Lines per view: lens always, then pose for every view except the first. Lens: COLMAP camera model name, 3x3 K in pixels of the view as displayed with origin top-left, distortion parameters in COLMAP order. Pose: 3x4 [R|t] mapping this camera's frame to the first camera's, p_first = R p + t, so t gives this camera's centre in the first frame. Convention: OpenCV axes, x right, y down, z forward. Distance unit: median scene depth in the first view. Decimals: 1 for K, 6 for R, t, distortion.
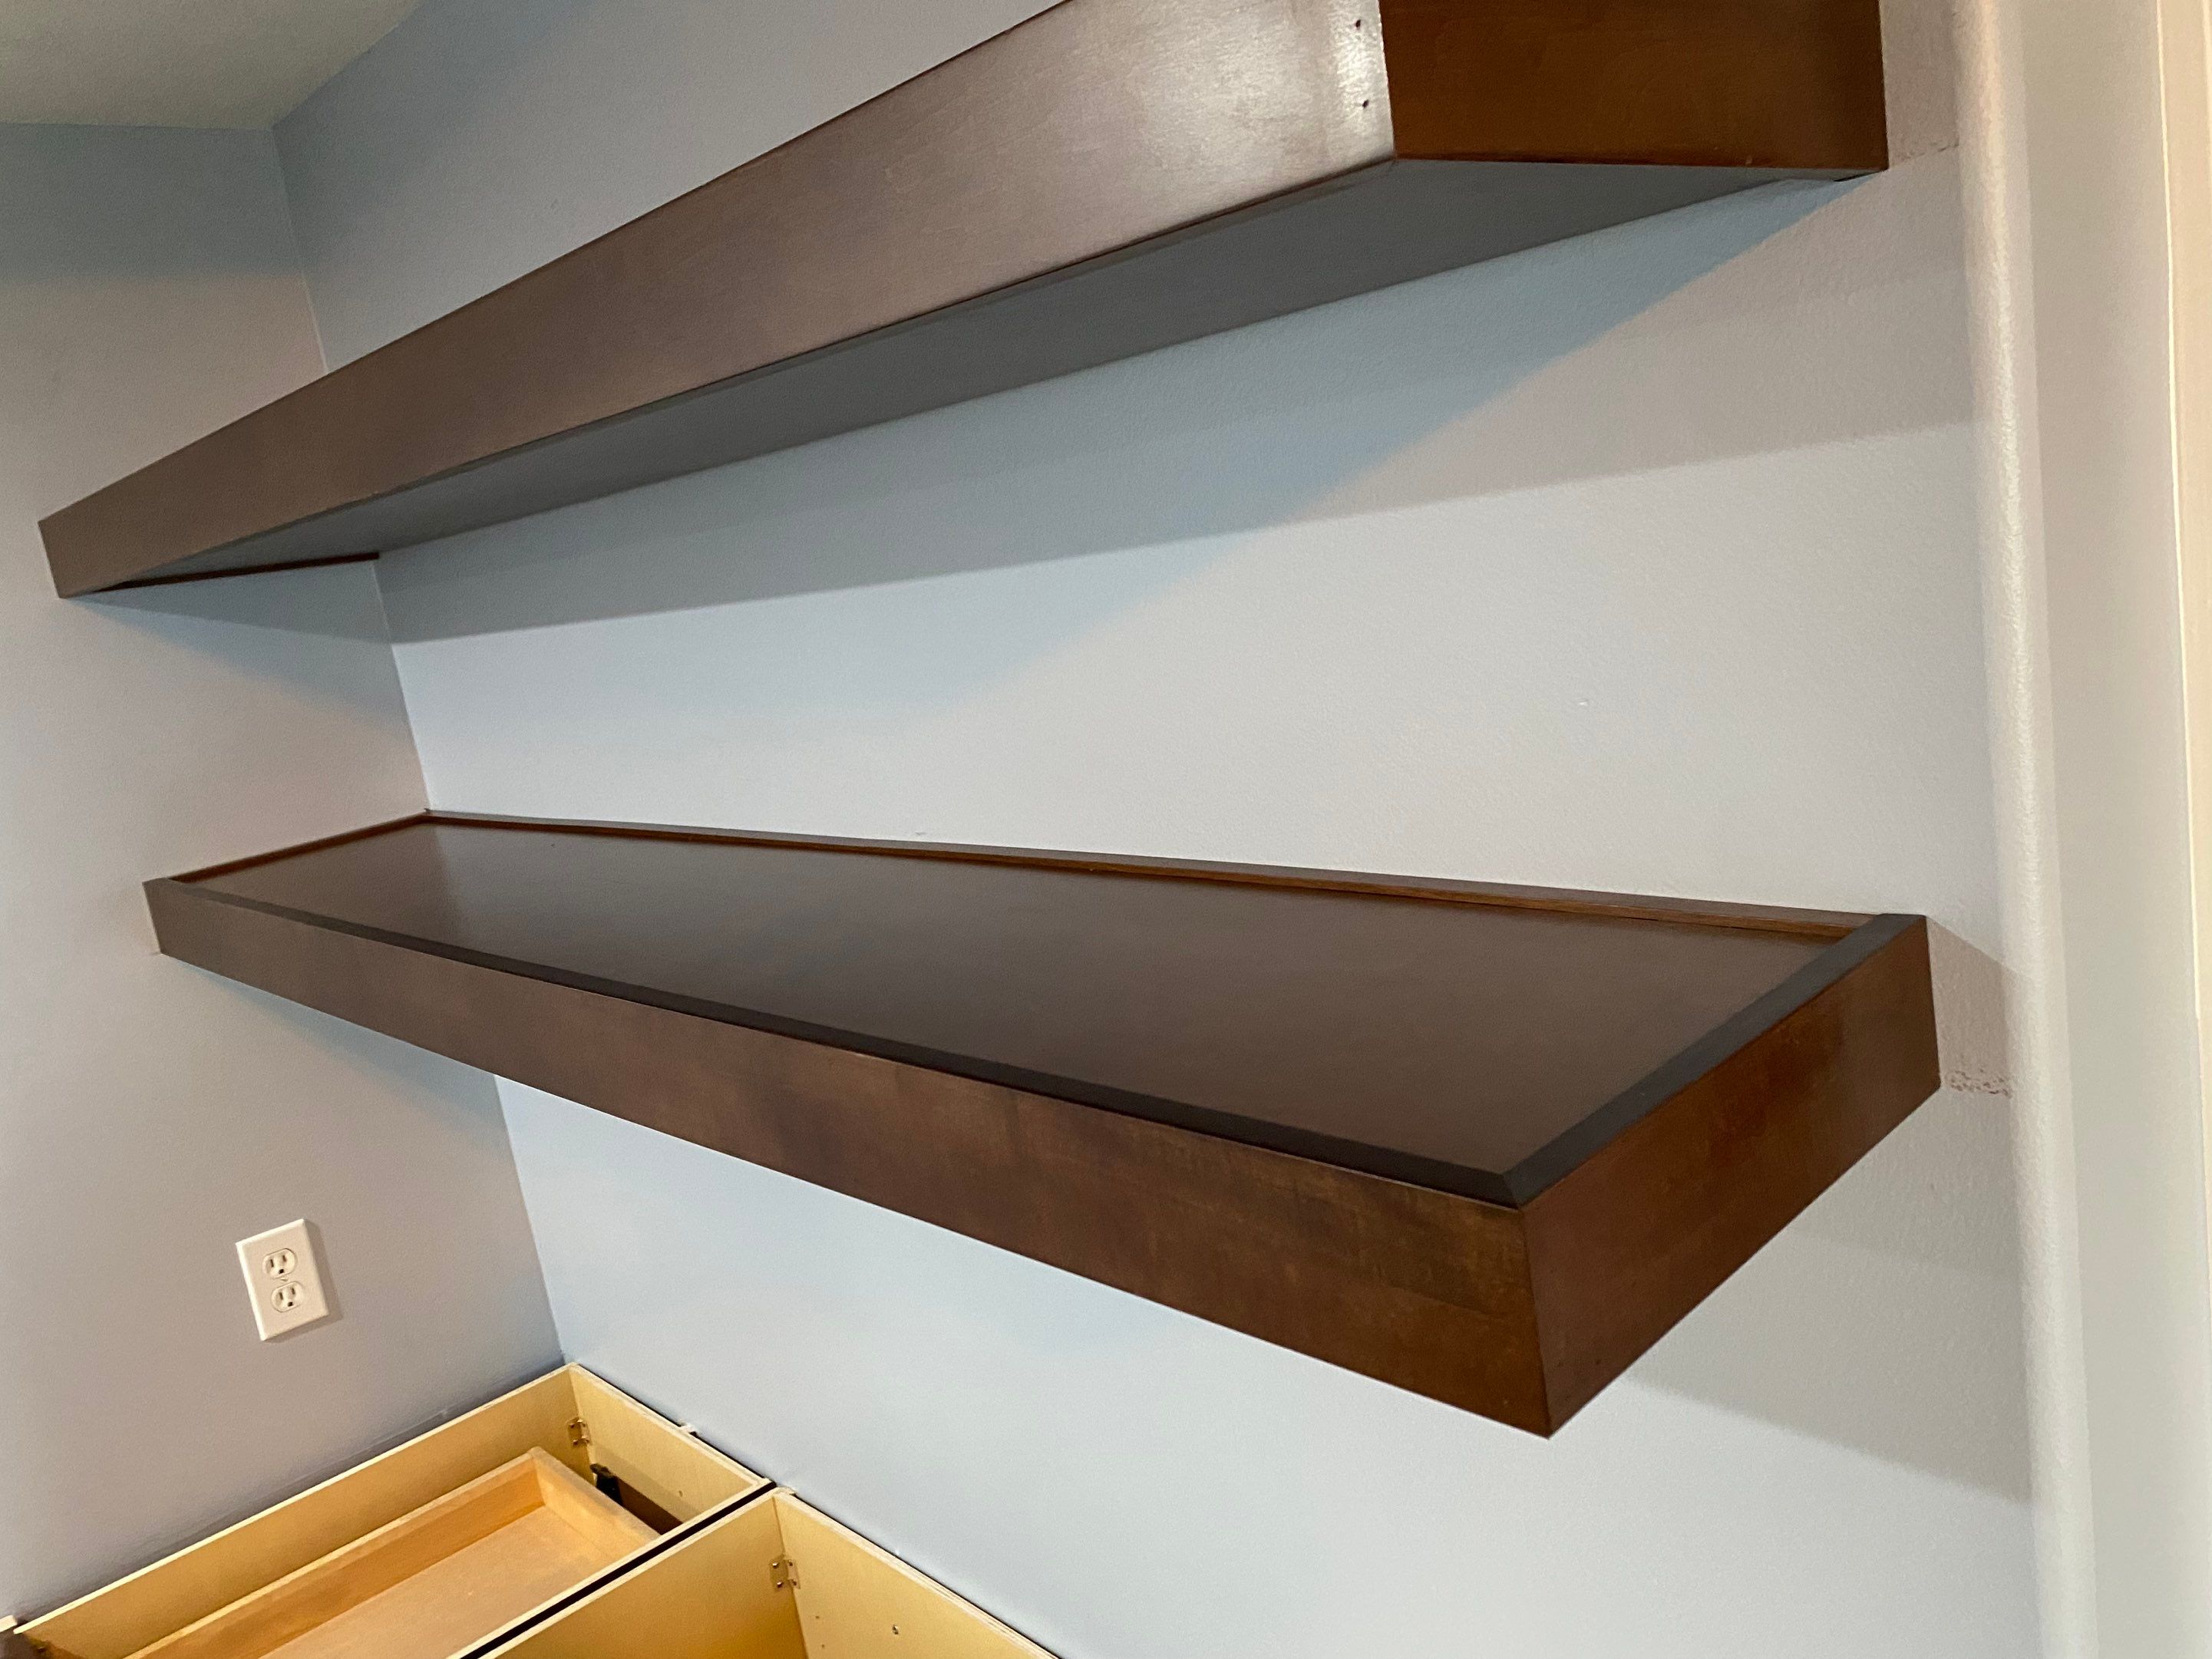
lens RADIAL K [[1727.6, 0, 1071.8], [0, 1727.6, 830.2], [0, 0, 1]] dist [0.006563, 0.003669]
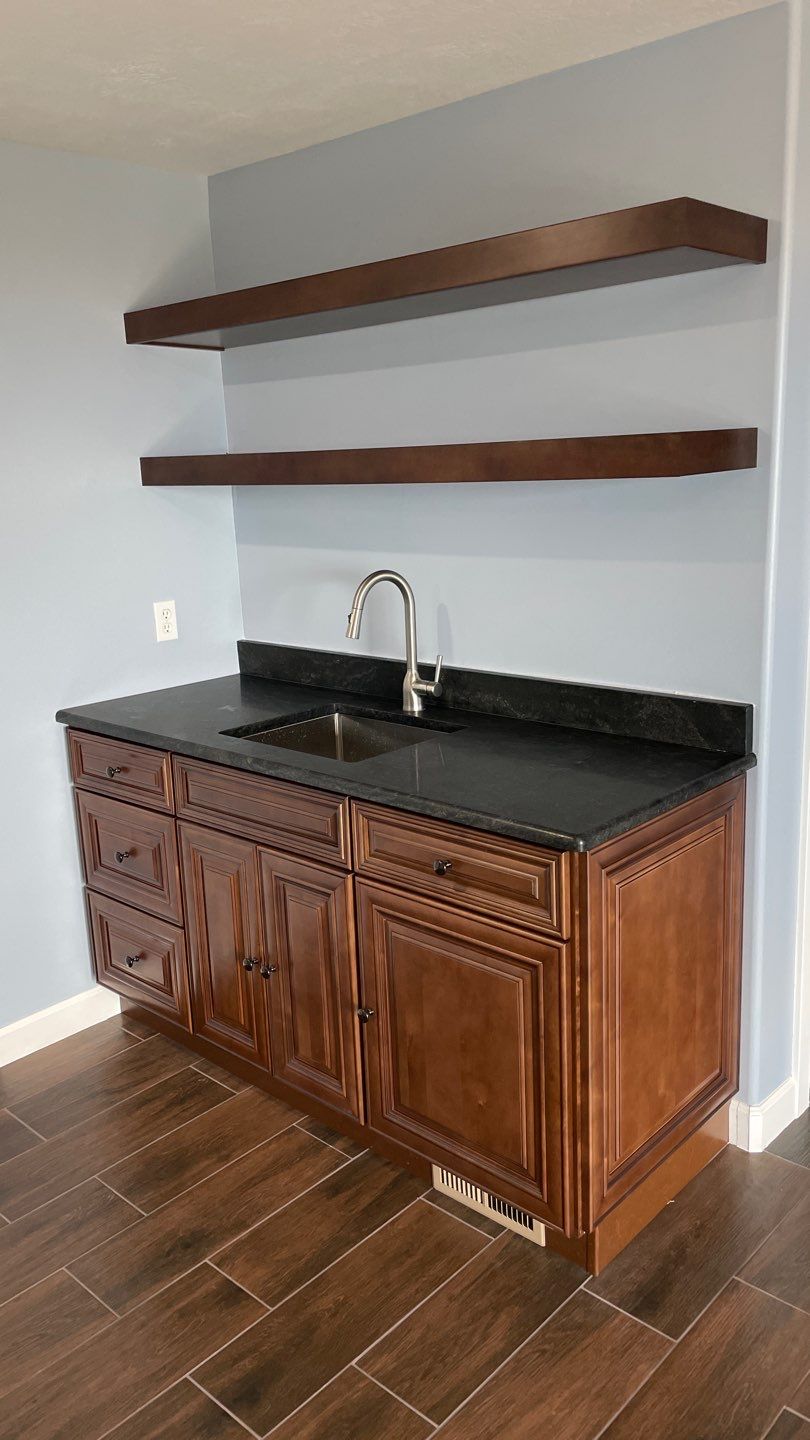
lens RADIAL K [[1104.0, 0, 424.8], [0, 1104.0, 723.8], [0, 0, 1]] dist [0.047810, -0.072429]
pose [[0.987624, 0.087531, 0.130139, -0.275688], [-0.093613, 0.994749, 0.041365, 0.311140], [-0.125835, -0.053036, 0.990632, -0.735383]]
